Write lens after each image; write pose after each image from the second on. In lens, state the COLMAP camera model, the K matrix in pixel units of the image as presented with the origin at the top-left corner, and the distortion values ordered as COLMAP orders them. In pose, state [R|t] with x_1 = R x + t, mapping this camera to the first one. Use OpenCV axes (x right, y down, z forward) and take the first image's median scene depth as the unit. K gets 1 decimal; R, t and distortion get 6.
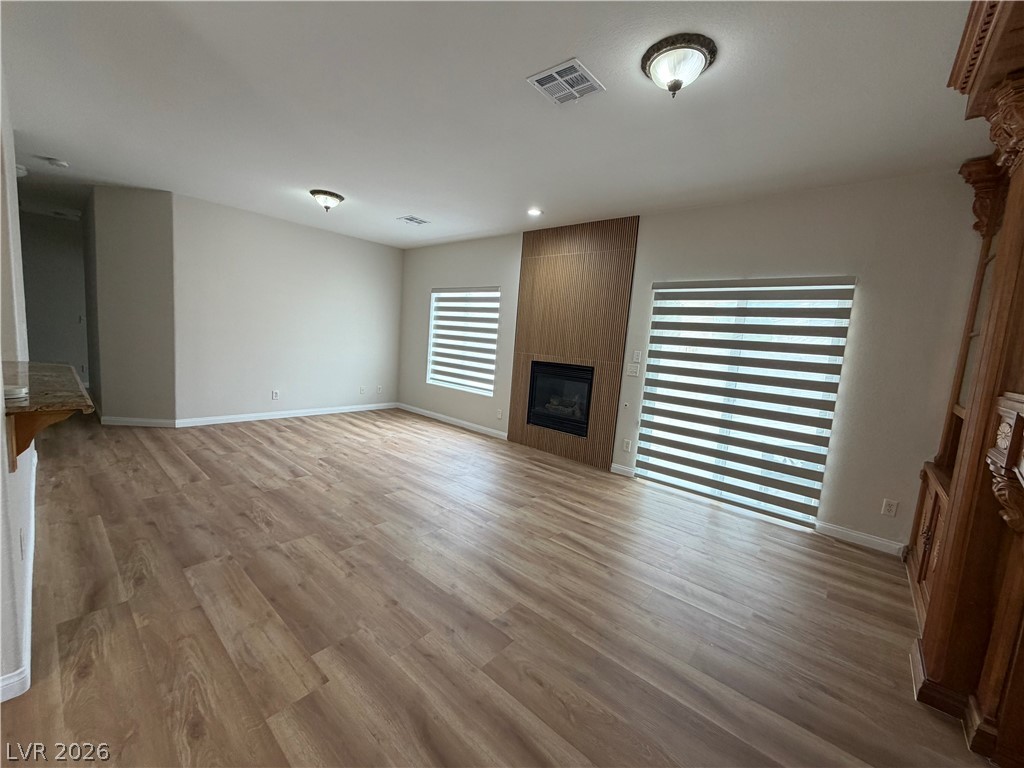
lens RADIAL K [[401.1, 0, 512.0], [0, 401.1, 384.0], [0, 0, 1]] dist [0.001165, 0.000141]
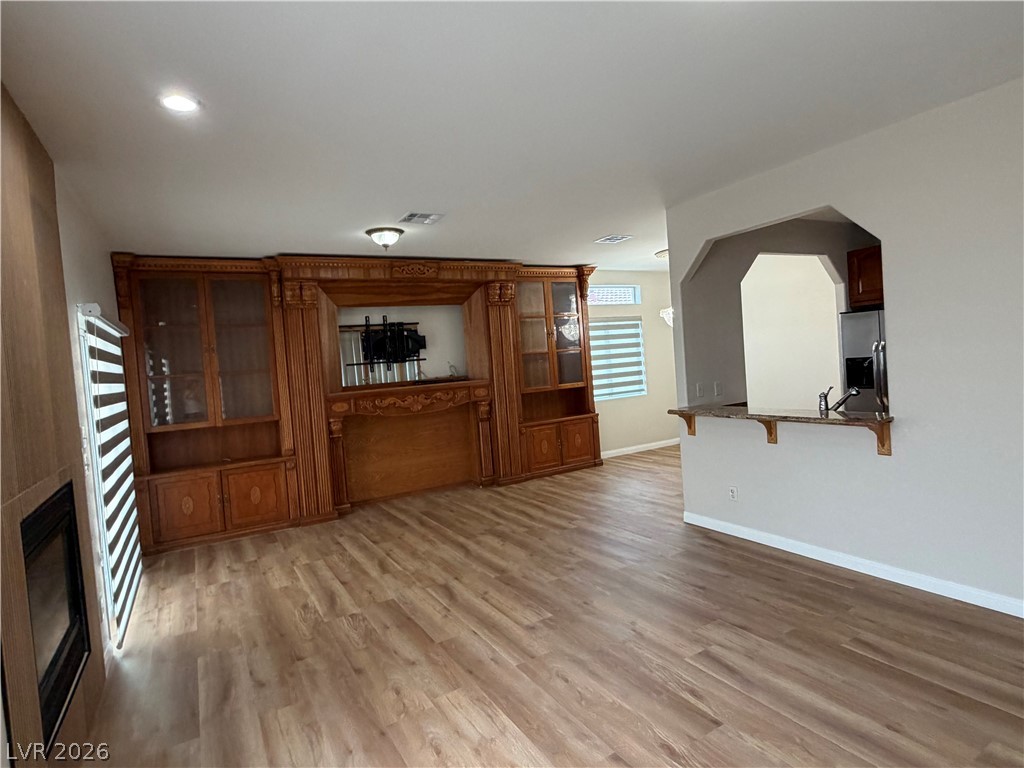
lens RADIAL K [[564.6, 0, 512.0], [0, 564.6, 384.0], [0, 0, 1]] dist [-0.001315, -0.000140]
pose [[-0.943304, -0.018353, 0.331422, -0.443139], [0.042544, 0.983550, 0.175554, -0.235100], [-0.329192, 0.179701, -0.927006, 1.448114]]
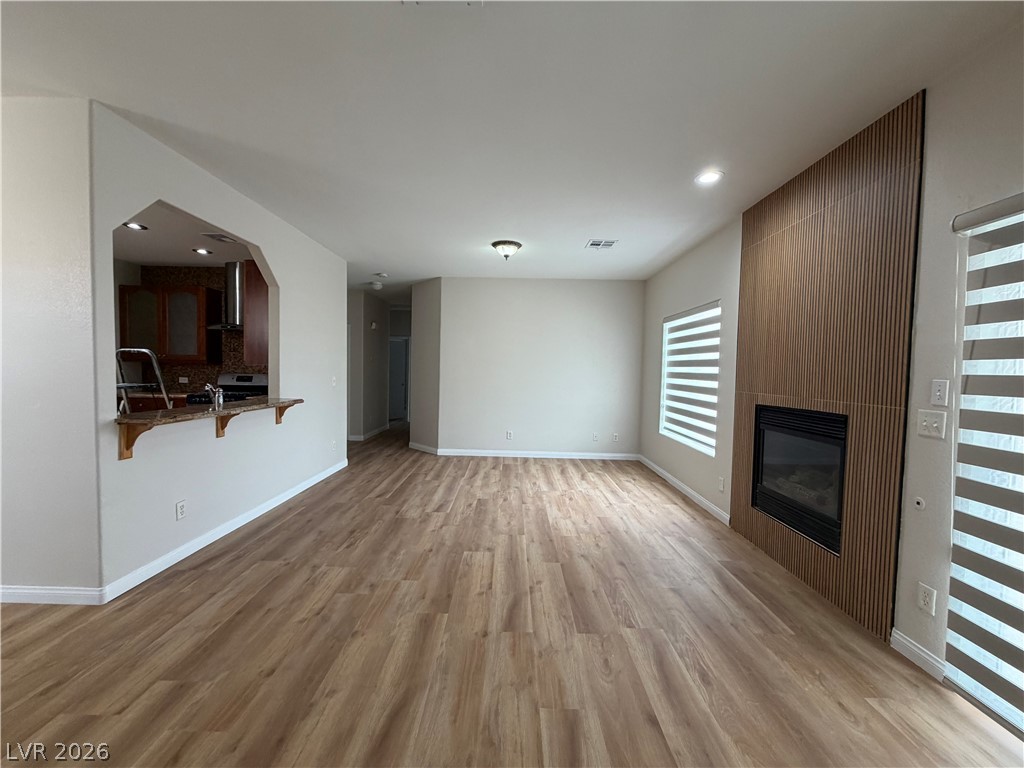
lens RADIAL K [[405.4, 0, 512.0], [0, 405.4, 384.0], [0, 0, 1]] dist [-0.000640, -0.000119]
pose [[0.651738, -0.033258, -0.757715, 0.335152], [-0.060811, 0.993530, -0.095914, -0.006970], [0.756003, 0.108588, 0.645499, 0.359202]]
